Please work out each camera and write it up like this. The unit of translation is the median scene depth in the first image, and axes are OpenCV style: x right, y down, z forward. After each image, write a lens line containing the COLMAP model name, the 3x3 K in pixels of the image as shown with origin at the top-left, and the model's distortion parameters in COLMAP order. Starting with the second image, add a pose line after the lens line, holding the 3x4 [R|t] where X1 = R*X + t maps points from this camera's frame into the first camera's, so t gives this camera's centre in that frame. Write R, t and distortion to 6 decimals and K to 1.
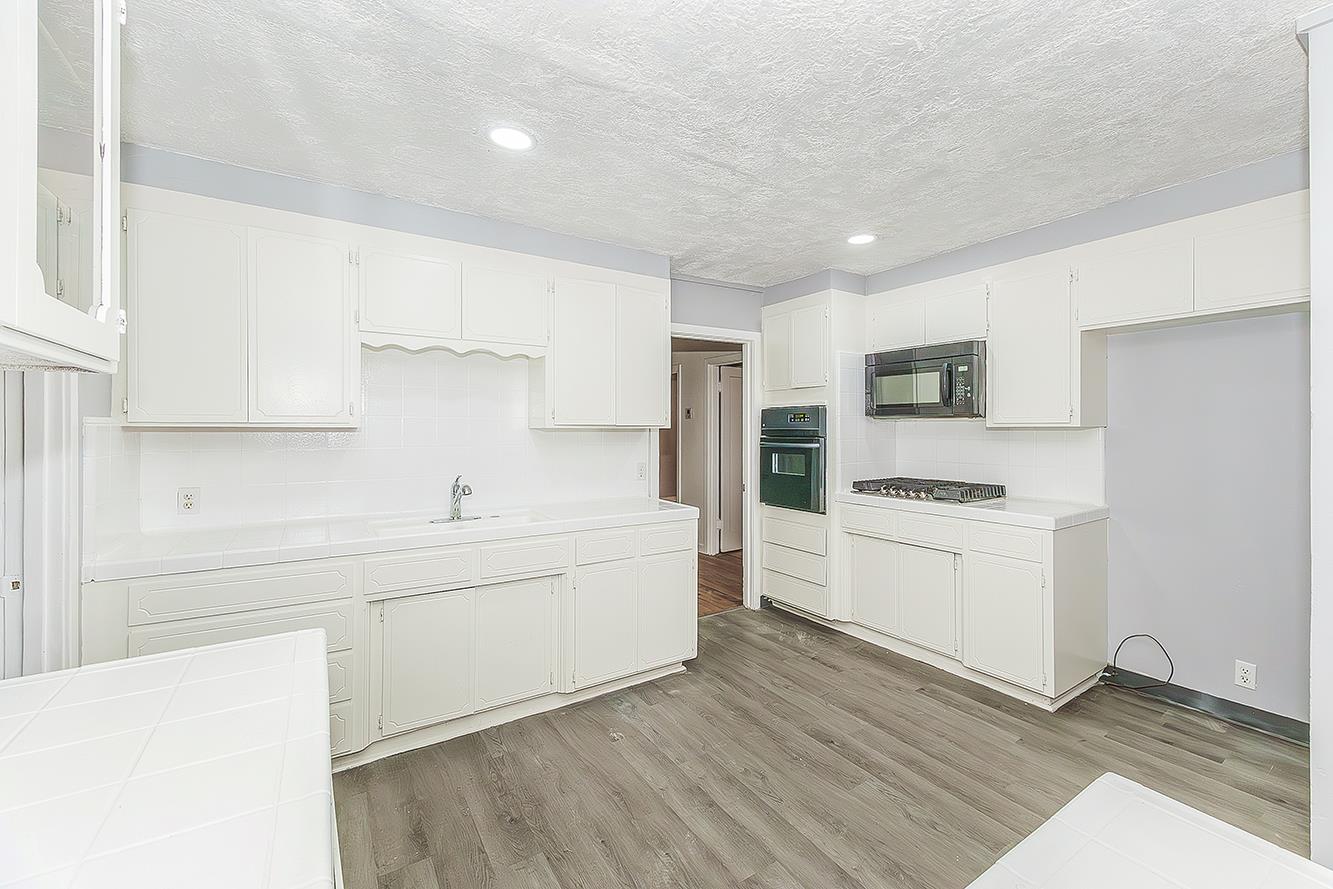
lens RADIAL K [[558.1, 0, 709.1], [0, 558.1, 426.3], [0, 0, 1]] dist [-0.001024, 0.001787]
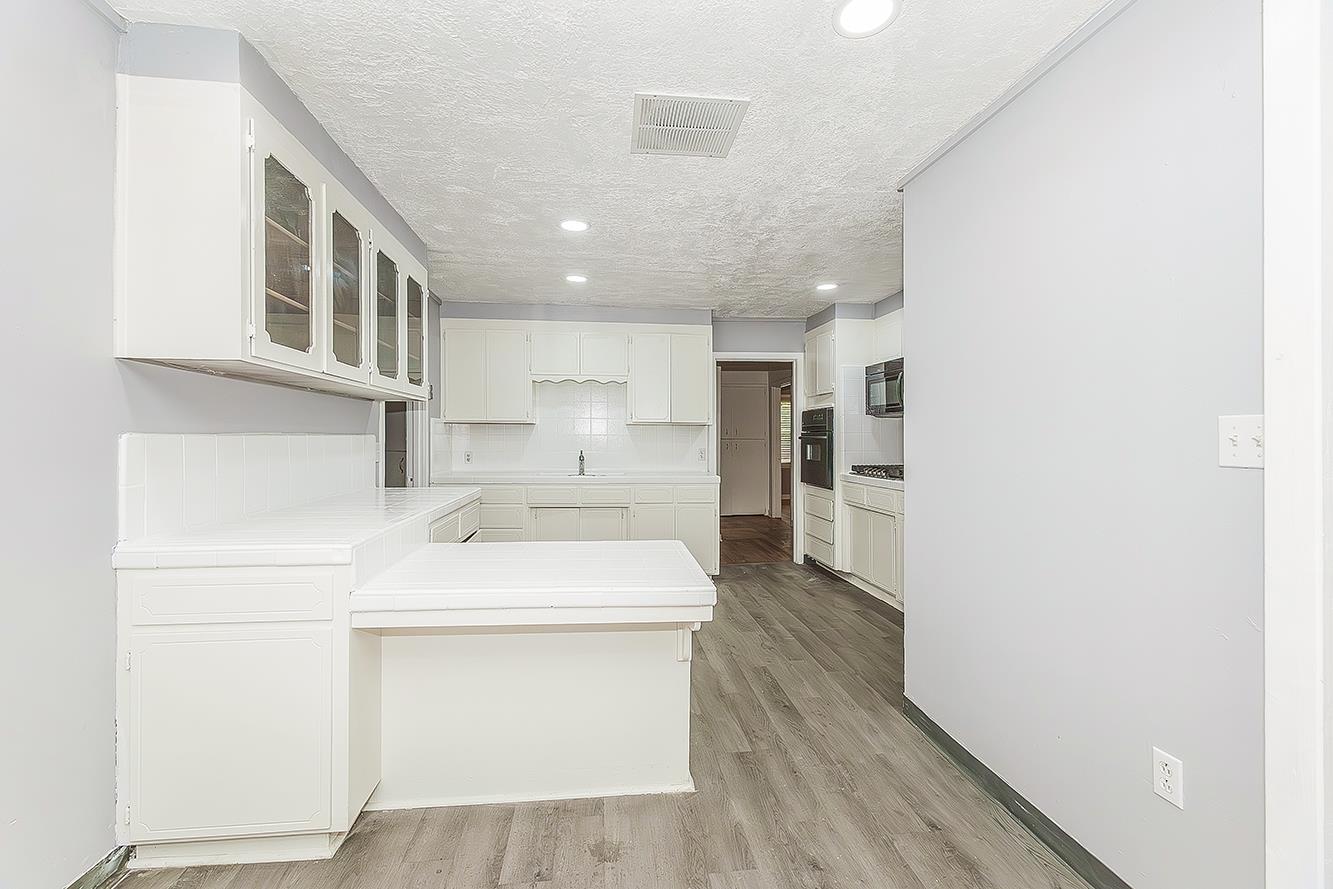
lens RADIAL K [[558.1, 0, 664.5], [0, 558.1, 440.8], [0, 0, 1]] dist [-0.001024, 0.001787]
pose [[0.883486, 0.007297, -0.468401, 0.565131], [-0.001913, 0.999927, 0.011968, 0.032070], [0.468454, -0.009678, 0.883435, -0.414814]]
